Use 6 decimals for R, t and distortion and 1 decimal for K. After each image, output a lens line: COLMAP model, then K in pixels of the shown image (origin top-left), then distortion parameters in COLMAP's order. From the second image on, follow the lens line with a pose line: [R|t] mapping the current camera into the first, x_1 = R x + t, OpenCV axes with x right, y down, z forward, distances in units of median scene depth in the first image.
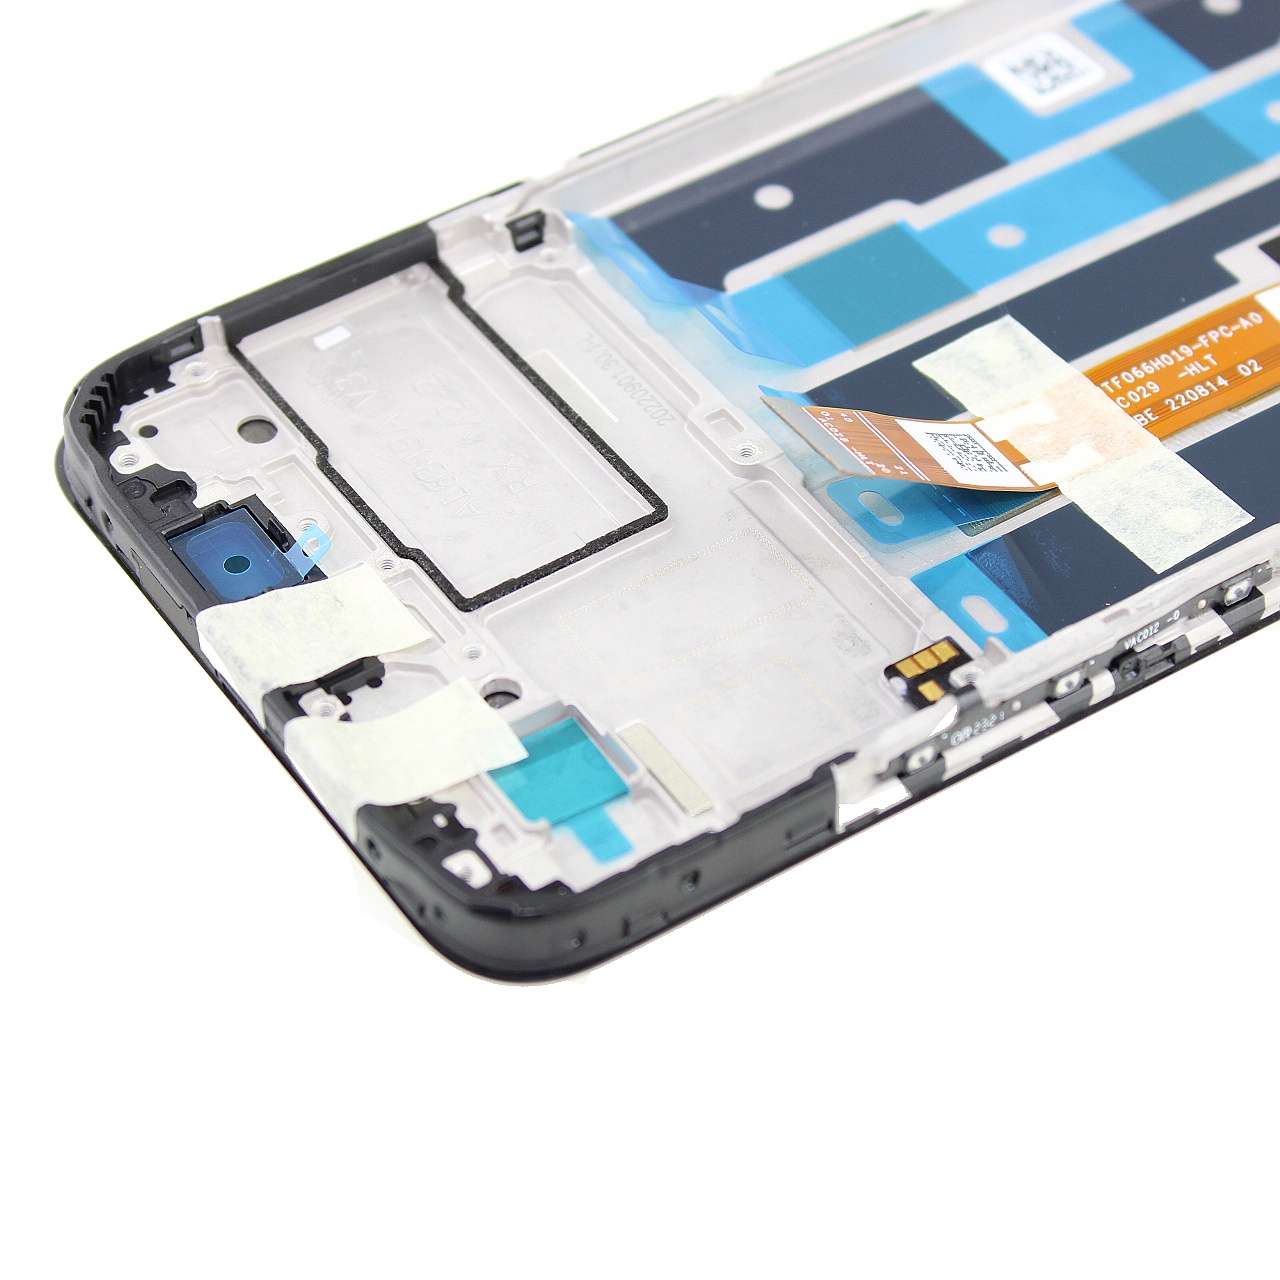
lens RADIAL K [[3908.0, 0, 634.8], [0, 3908.0, 636.4], [0, 0, 1]] dist [0.062560, 0.000000]
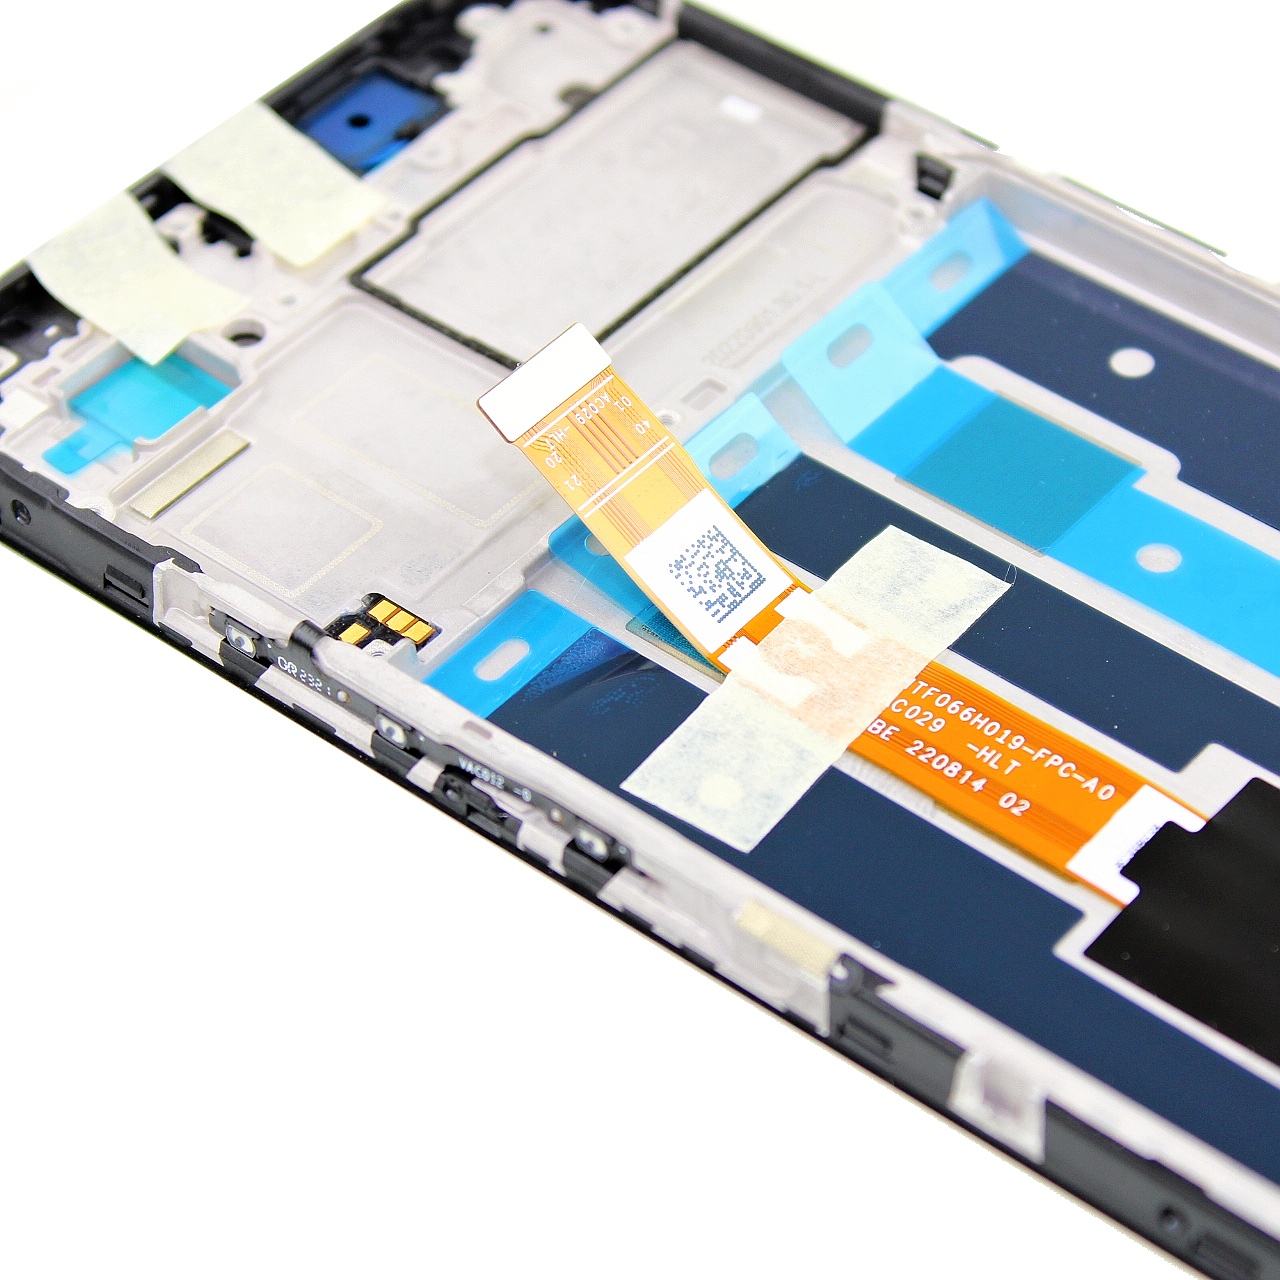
lens RADIAL K [[4397.5, 0, 638.4], [0, 4397.5, 639.7], [0, 0, 1]] dist [0.071112, 0.000000]
pose [[0.296652, 0.679975, -0.670546, 0.712627], [-0.671955, 0.647551, 0.359381, -0.360899], [0.678582, 0.343966, 0.649010, 0.365126]]
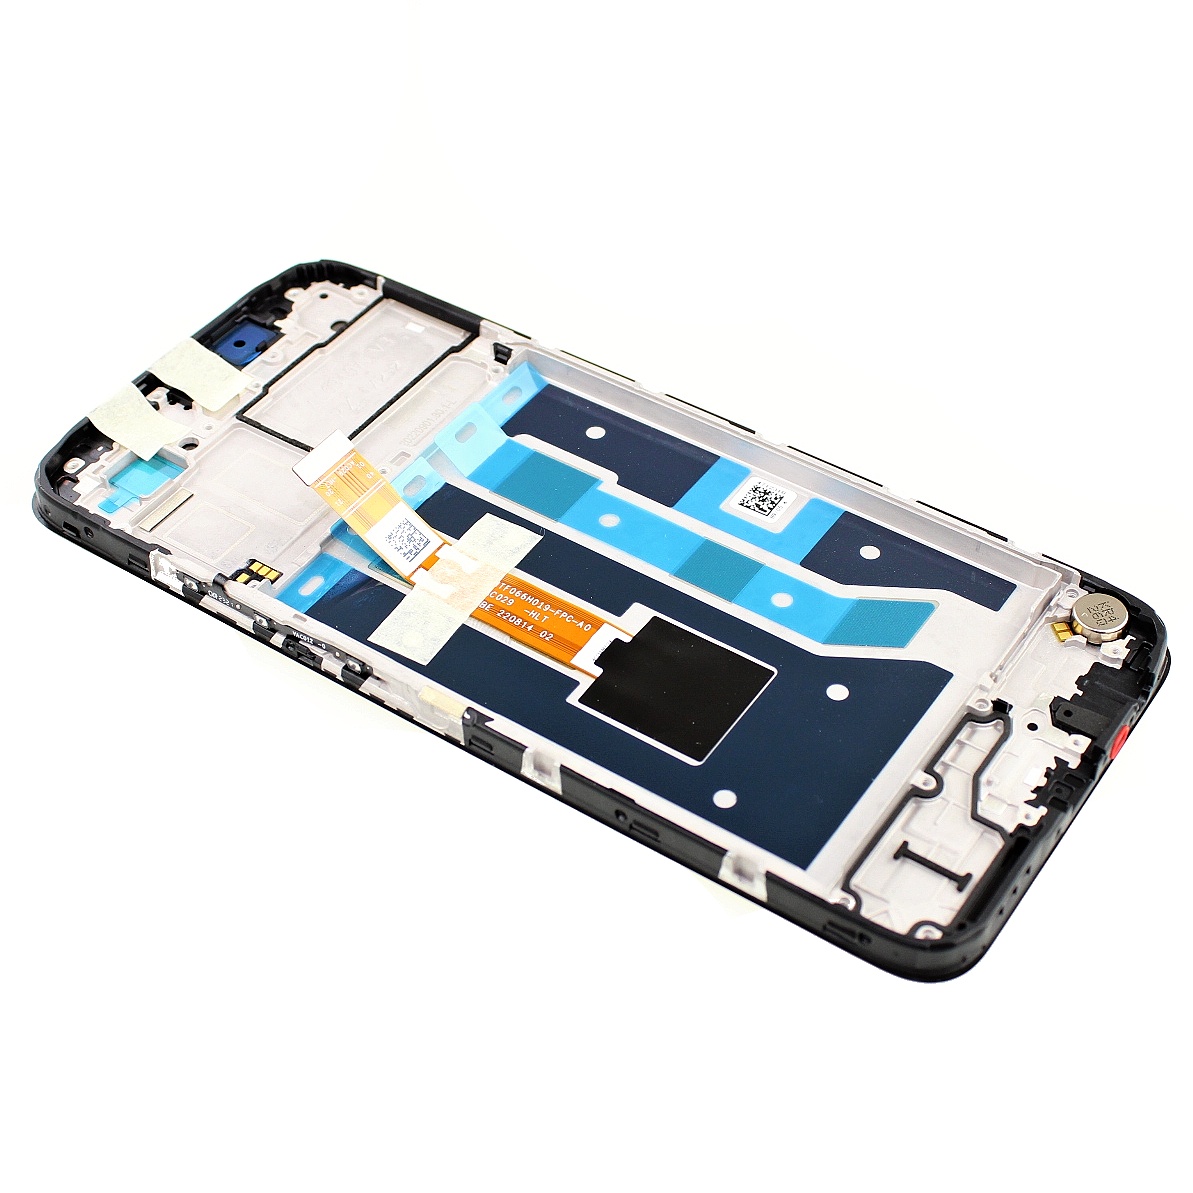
lens RADIAL K [[2108.0, 0, 597.9], [0, 2108.0, 592.7], [0, 0, 1]] dist [-0.099456, 0.000000]
pose [[0.383842, 0.663267, -0.642450, 0.760422], [-0.651729, 0.687472, 0.320362, -0.399602], [0.654152, 0.295735, 0.696151, 0.361659]]
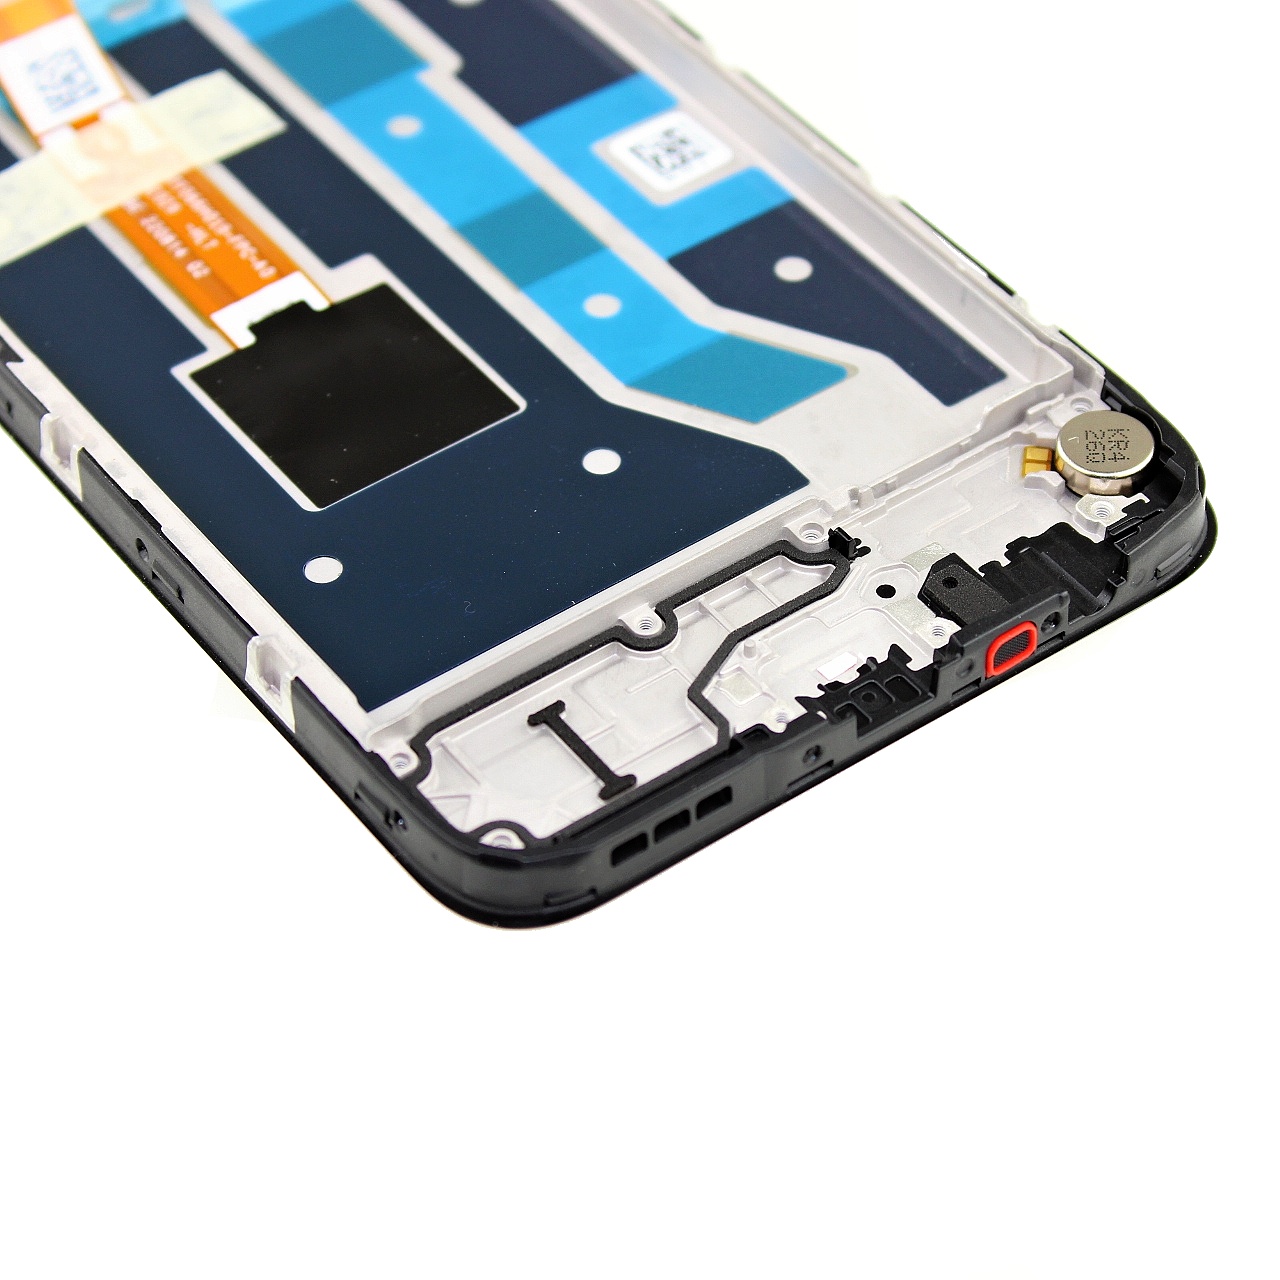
lens RADIAL K [[3908.0, 0, 637.0], [0, 3908.0, 643.1], [0, 0, 1]] dist [0.062560, 0.000000]
pose [[0.051236, 0.724192, -0.687692, 0.953482], [-0.702861, 0.515336, 0.490321, -0.611270], [0.709479, 0.458230, 0.535411, 0.579131]]
